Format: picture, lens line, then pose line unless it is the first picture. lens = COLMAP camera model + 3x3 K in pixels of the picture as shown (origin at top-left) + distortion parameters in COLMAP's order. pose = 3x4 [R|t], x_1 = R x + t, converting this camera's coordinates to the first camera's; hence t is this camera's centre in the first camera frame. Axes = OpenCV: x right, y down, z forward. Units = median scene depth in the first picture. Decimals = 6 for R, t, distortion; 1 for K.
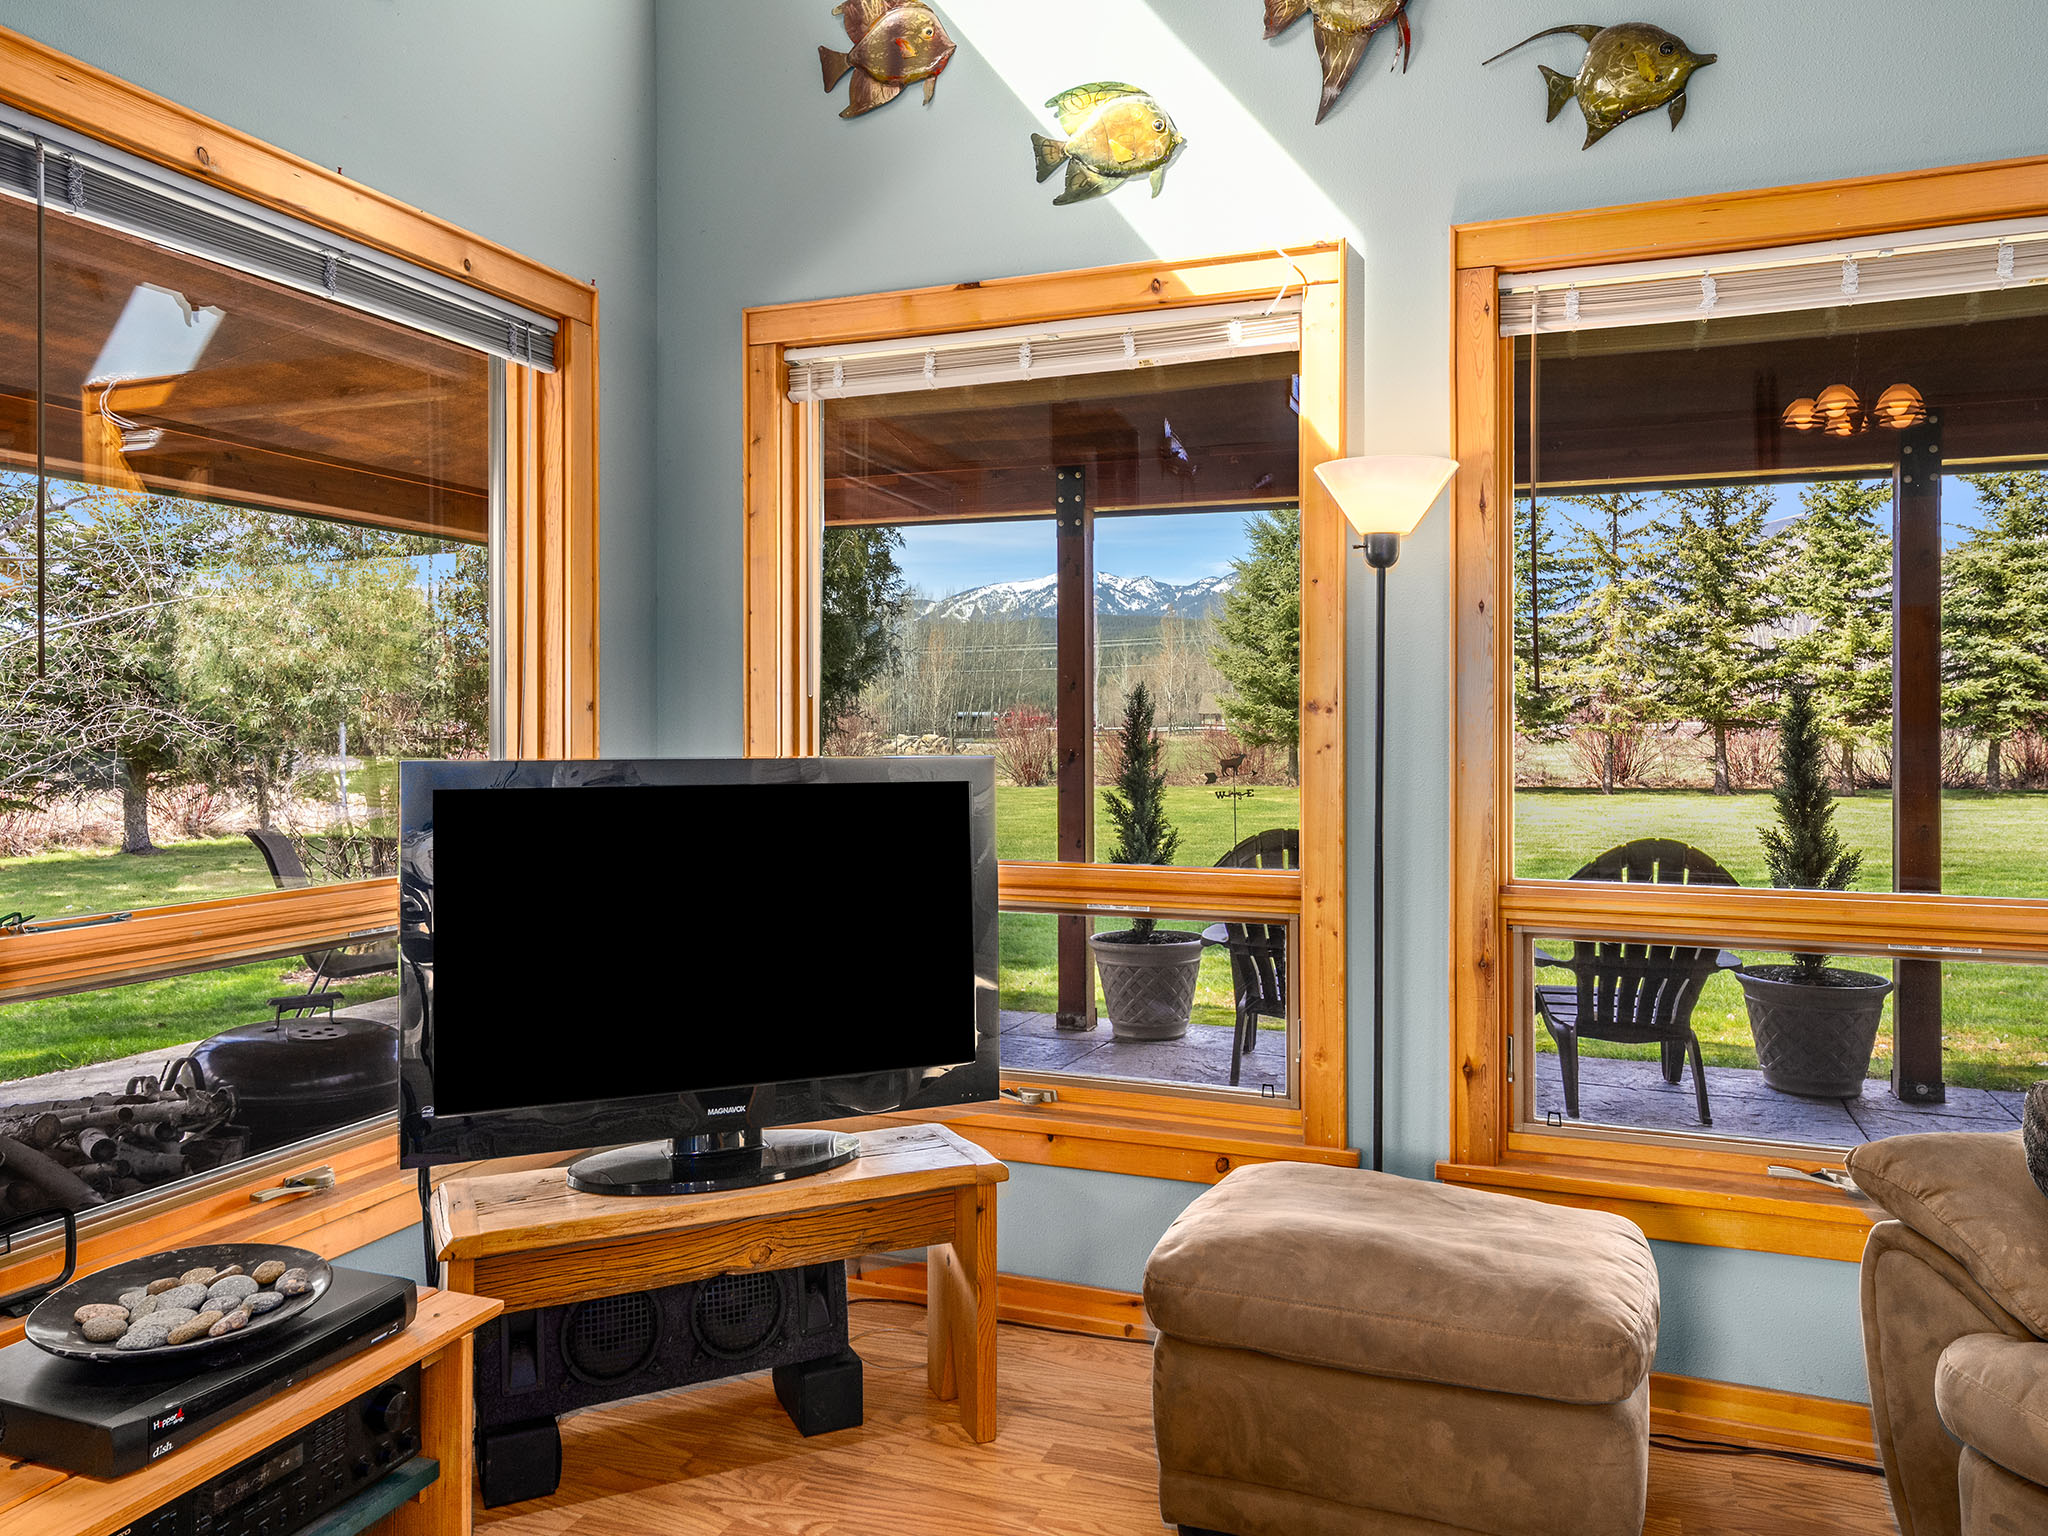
lens RADIAL K [[1473.7, 0, 1061.3], [0, 1473.7, 710.8], [0, 0, 1]] dist [0.025493, -0.006484]
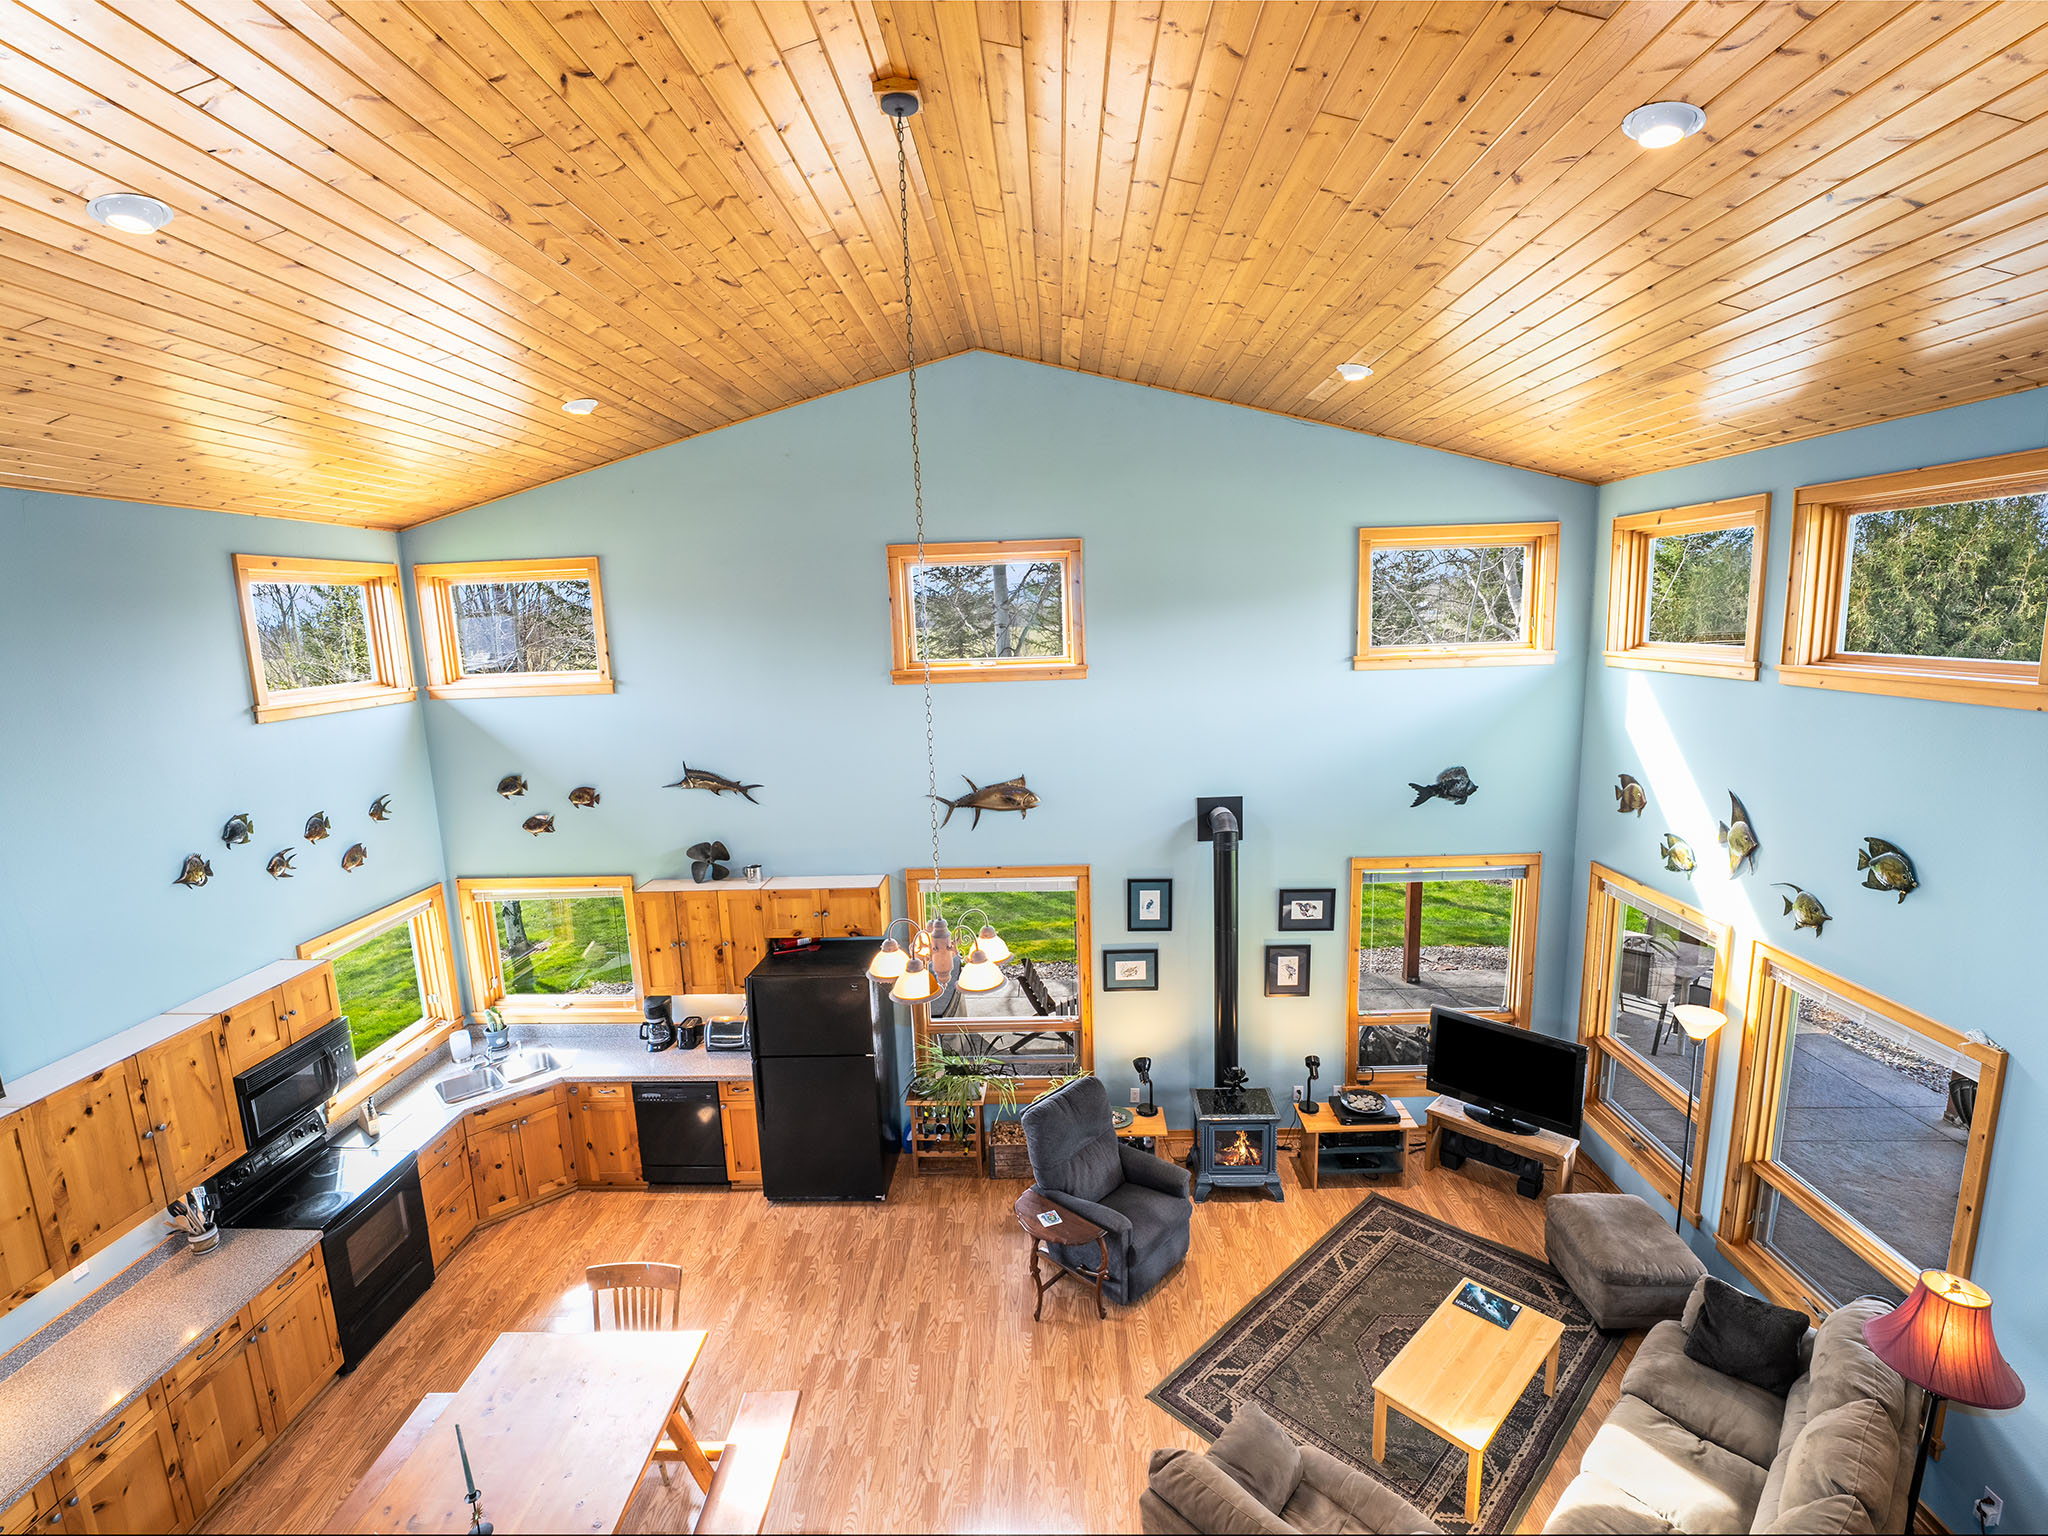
lens RADIAL K [[941.5, 0, 1024.0], [0, 941.5, 768.0], [0, 0, 1]] dist [-0.026024, -0.000459]
pose [[0.321977, 0.143204, -0.935854, 1.595447], [0.039242, 0.985626, 0.164321, -1.109761], [0.945934, -0.089633, 0.311729, -0.932872]]
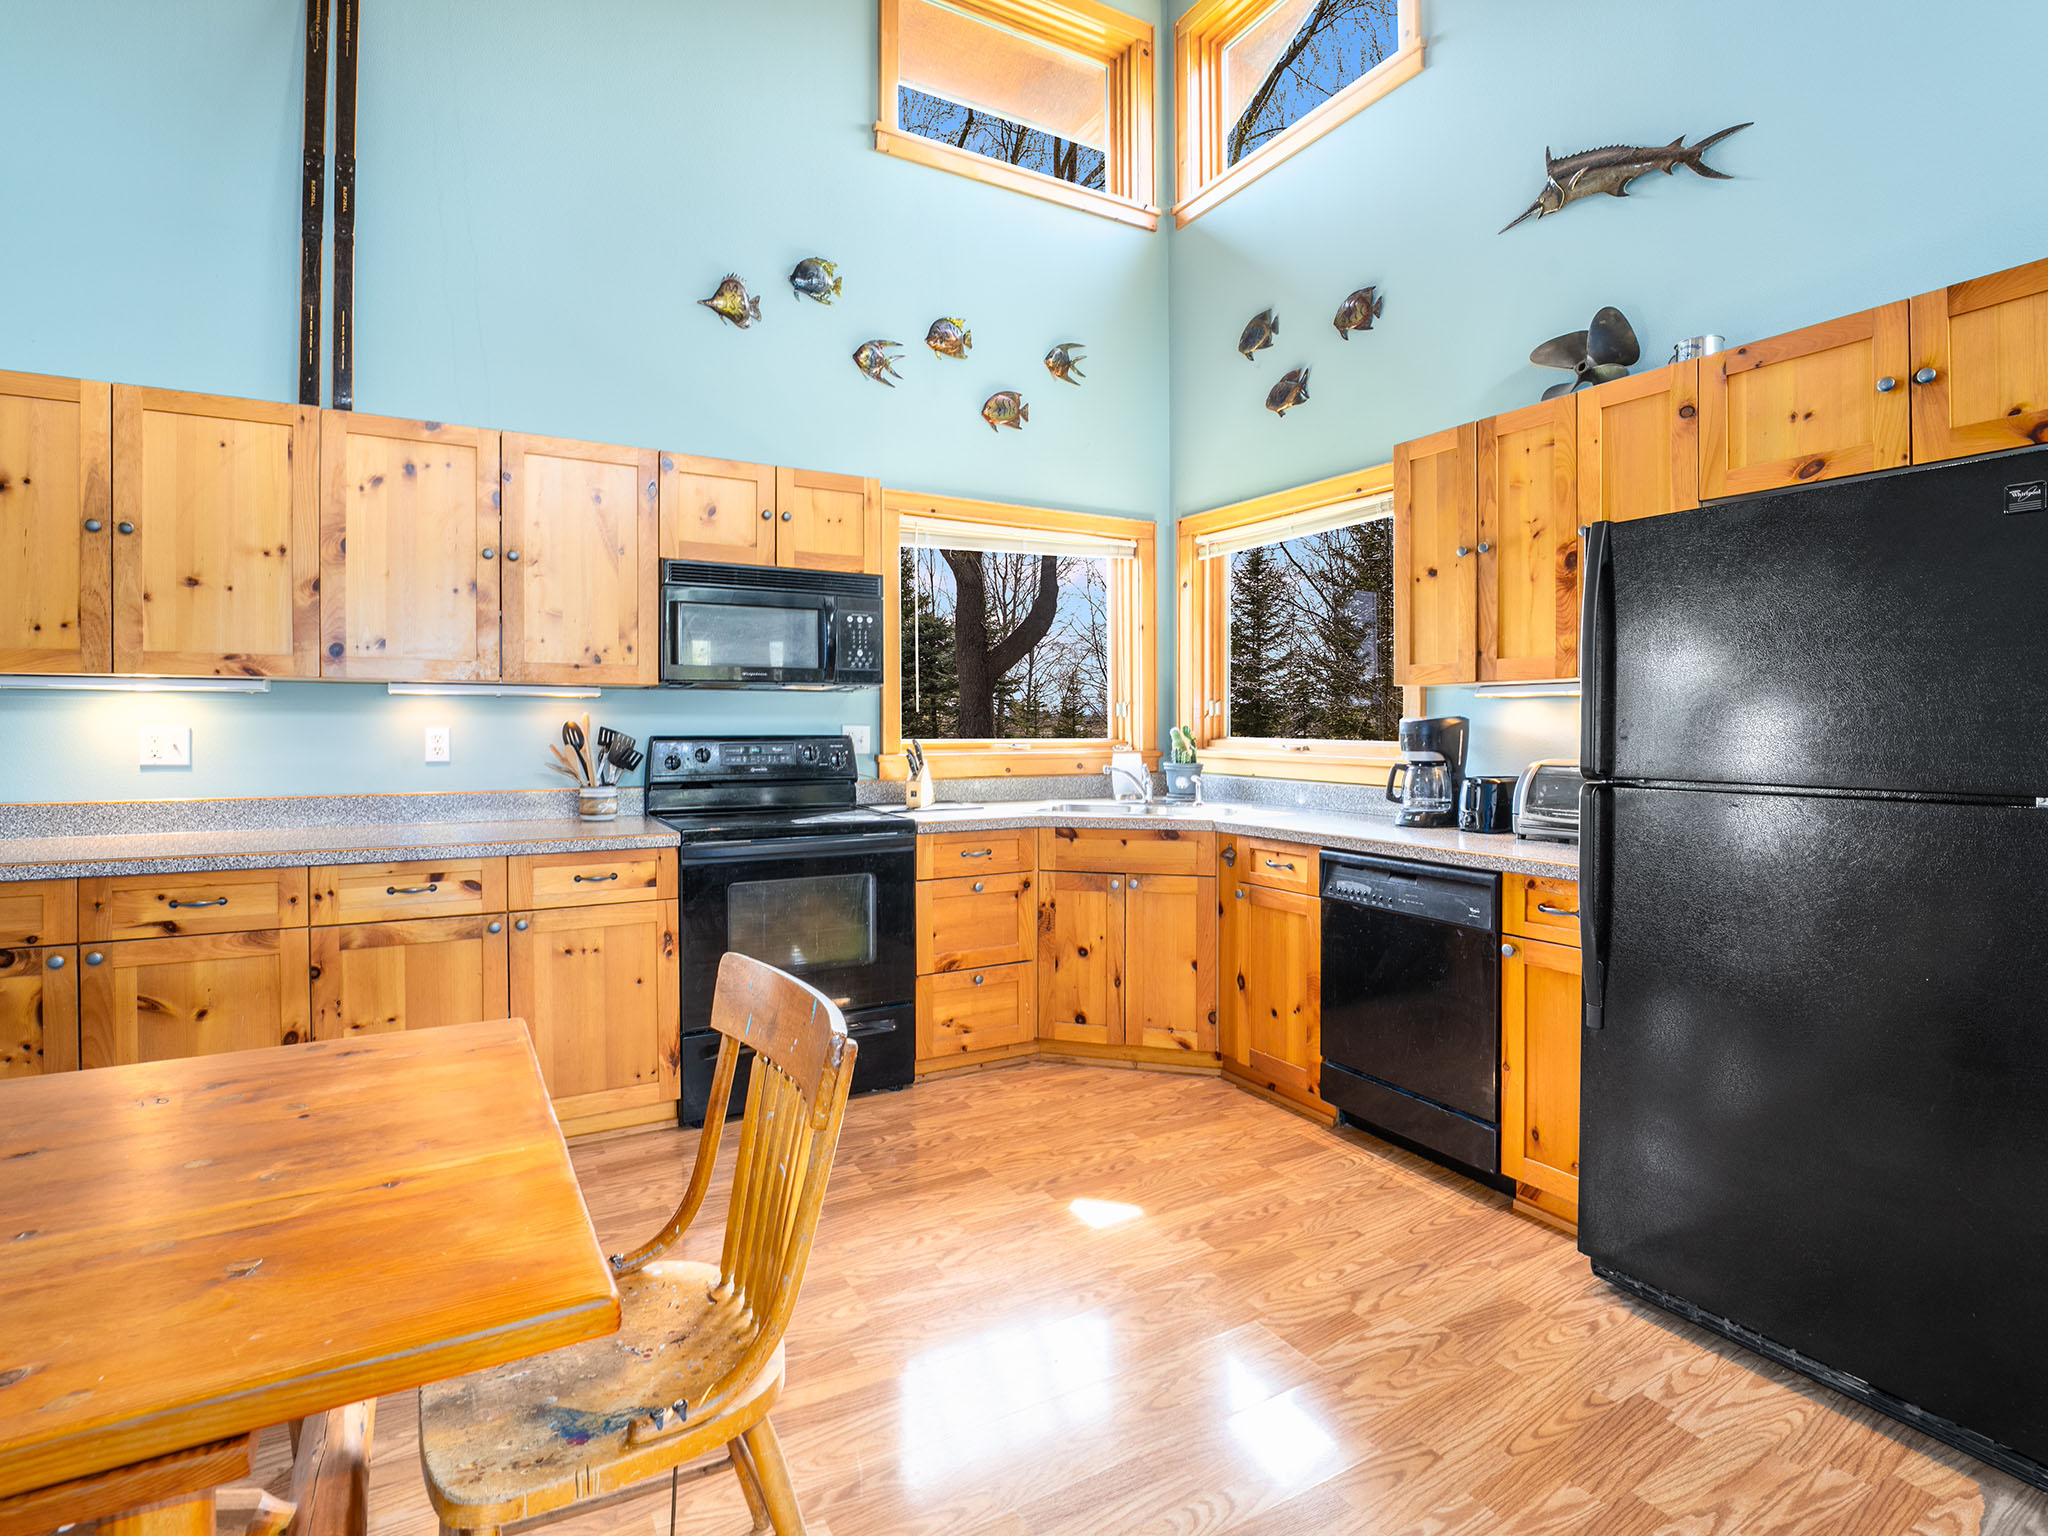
lens RADIAL K [[1021.2, 0, 1029.6], [0, 1021.2, 725.9], [0, 0, 1]] dist [-0.018624, -0.000694]
pose [[-0.640807, 0.000478, -0.767702, 0.109459], [0.005997, 0.999972, -0.004383, -0.009830], [0.767678, -0.007412, -0.640792, -0.714336]]
